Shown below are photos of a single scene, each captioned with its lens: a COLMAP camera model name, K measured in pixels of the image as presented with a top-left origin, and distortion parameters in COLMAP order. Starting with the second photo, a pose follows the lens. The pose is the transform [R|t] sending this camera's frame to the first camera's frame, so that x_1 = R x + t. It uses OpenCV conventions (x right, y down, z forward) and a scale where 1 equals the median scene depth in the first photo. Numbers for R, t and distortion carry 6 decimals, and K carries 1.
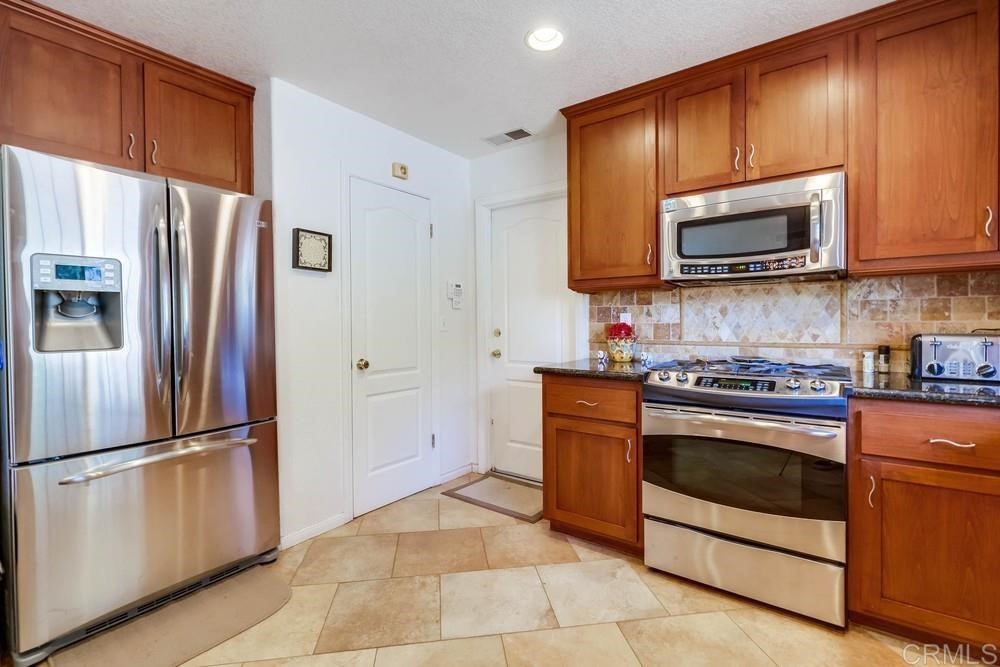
lens RADIAL K [[458.4, 0, 504.8], [0, 458.4, 325.6], [0, 0, 1]] dist [0.006889, 0.000365]
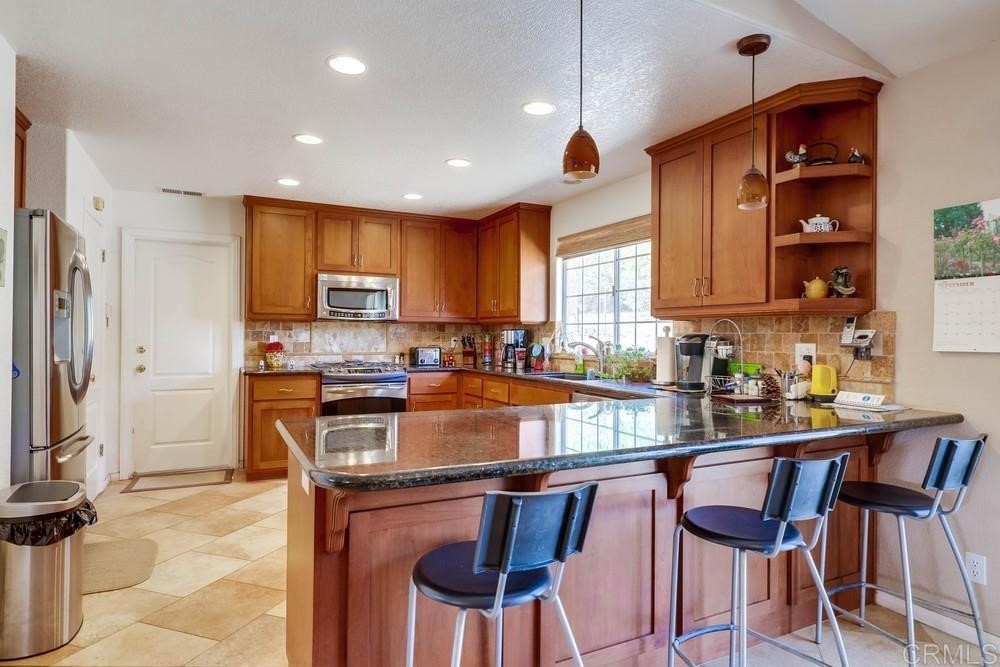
lens RADIAL K [[573.2, 0, 499.7], [0, 573.2, 333.7], [0, 0, 1]] dist [-0.000346, 0.001206]
pose [[0.444707, 0.016848, 0.895518, -1.319766], [-0.001487, 0.999836, -0.018072, 0.000396], [-0.895675, 0.006705, 0.444659, -0.610104]]
